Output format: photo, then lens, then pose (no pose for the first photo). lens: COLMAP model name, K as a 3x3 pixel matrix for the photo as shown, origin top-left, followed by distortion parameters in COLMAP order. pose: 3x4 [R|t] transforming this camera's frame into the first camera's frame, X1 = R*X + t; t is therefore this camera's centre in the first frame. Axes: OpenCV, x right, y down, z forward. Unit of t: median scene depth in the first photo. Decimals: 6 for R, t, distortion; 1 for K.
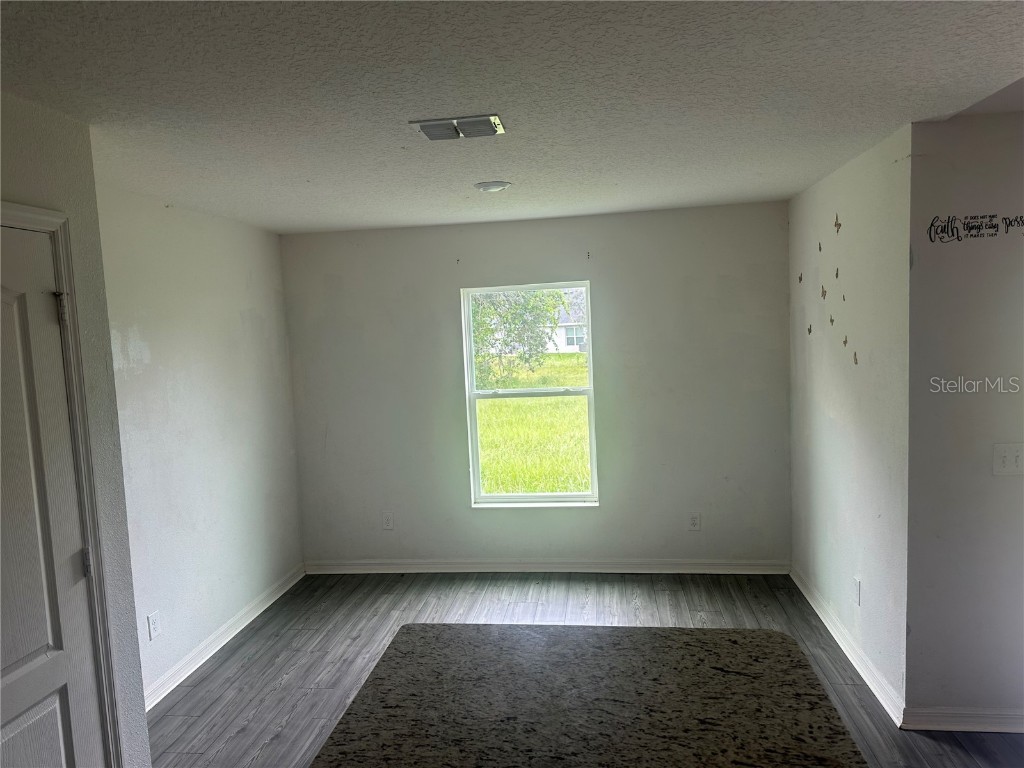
lens RADIAL K [[720.1, 0, 516.0], [0, 720.1, 388.3], [0, 0, 1]] dist [0.090574, -0.131346]
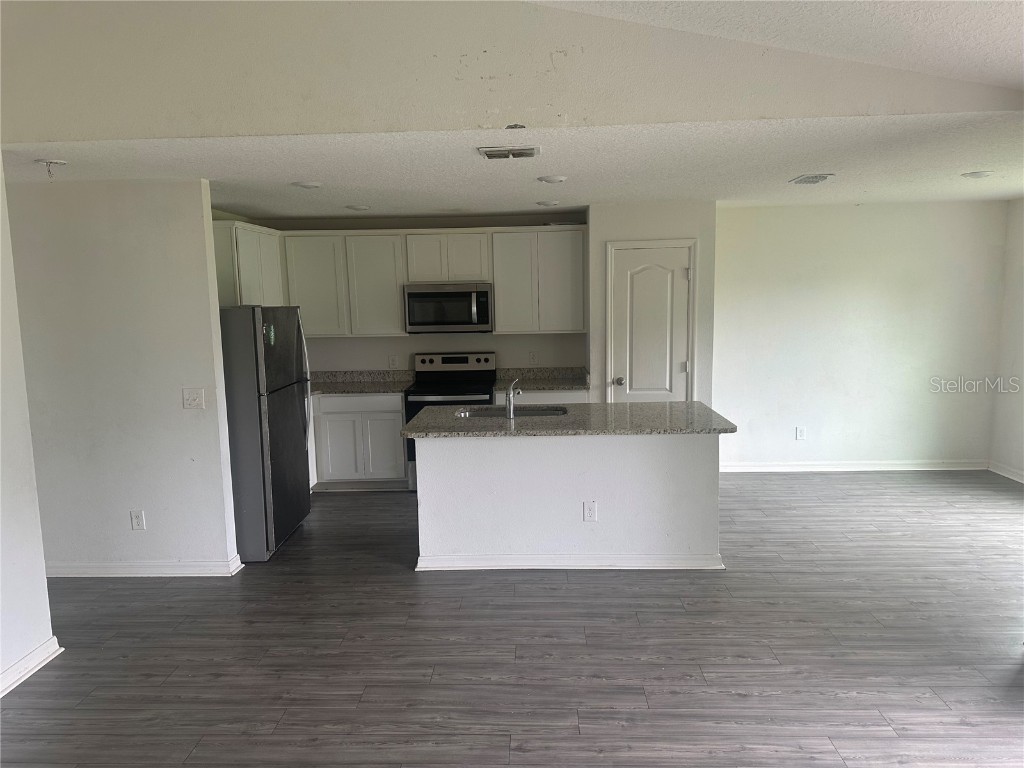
lens RADIAL K [[720.1, 0, 516.0], [0, 720.1, 388.3], [0, 0, 1]] dist [0.090574, -0.131346]
pose [[0.092311, 0.176171, -0.980022, 0.873155], [-0.070650, 0.982902, 0.170034, -0.043838], [0.993221, 0.053543, 0.103179, 0.035229]]
